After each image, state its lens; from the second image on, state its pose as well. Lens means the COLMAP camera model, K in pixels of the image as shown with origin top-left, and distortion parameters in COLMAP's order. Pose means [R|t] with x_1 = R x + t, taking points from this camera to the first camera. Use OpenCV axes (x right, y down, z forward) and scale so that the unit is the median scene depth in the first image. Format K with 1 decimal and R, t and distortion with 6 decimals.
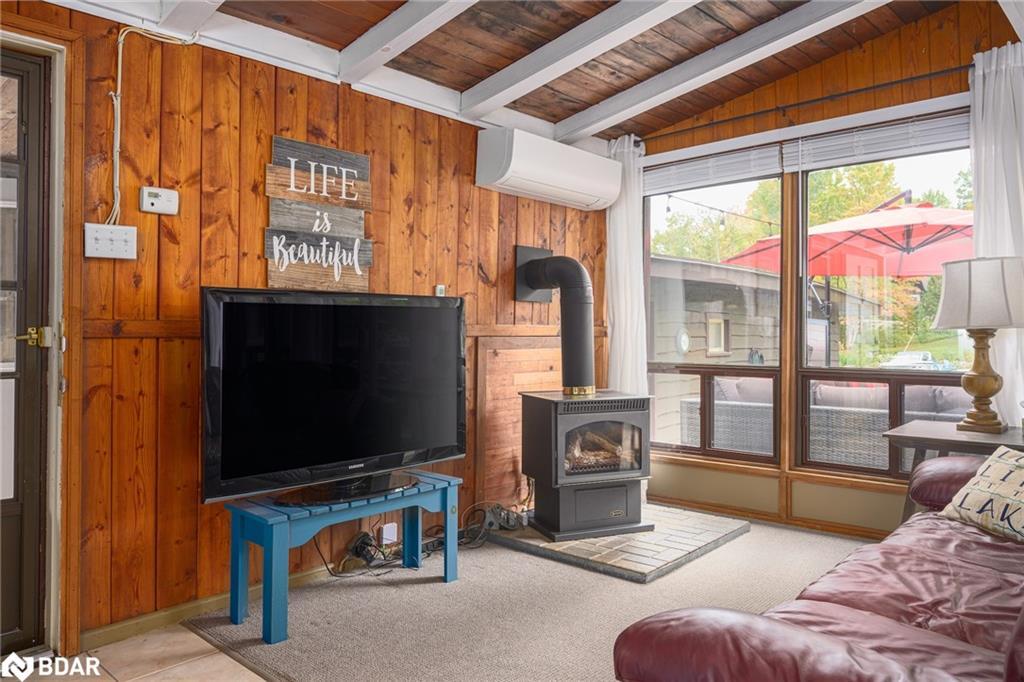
lens RADIAL K [[710.4, 0, 512.0], [0, 710.4, 341.0], [0, 0, 1]] dist [-0.004132, -0.003607]
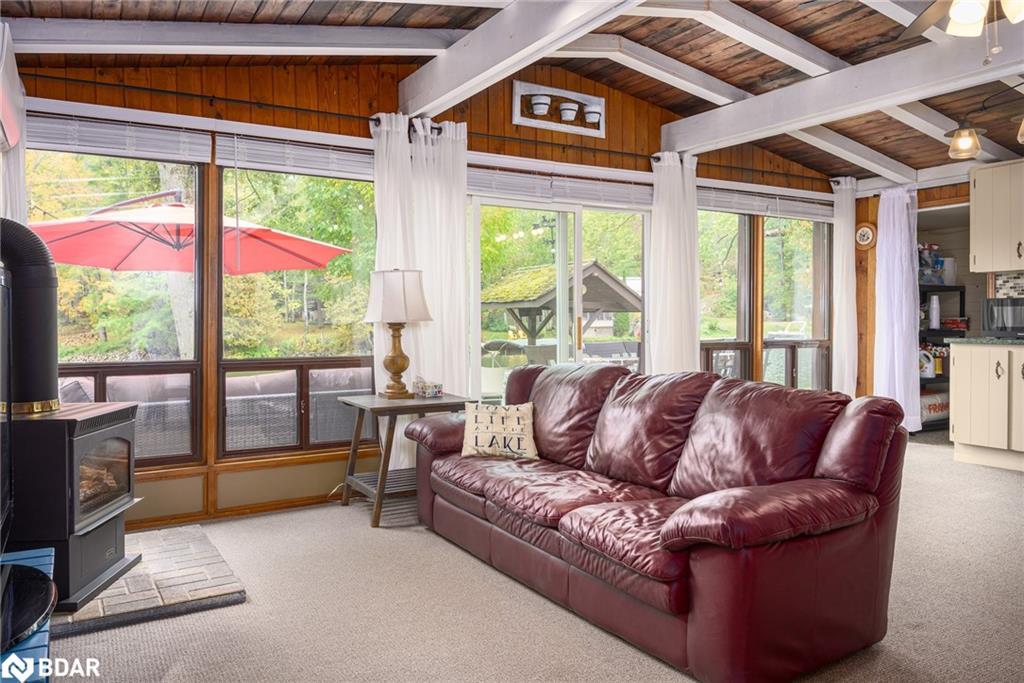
lens RADIAL K [[735.0, 0, 507.5], [0, 735.0, 330.6], [0, 0, 1]] dist [-0.000646, -0.000779]
pose [[0.292846, -0.009872, 0.956109, -0.472031], [0.014853, 0.999873, 0.005774, -0.004271], [-0.956044, 0.012510, 0.292956, 0.307048]]
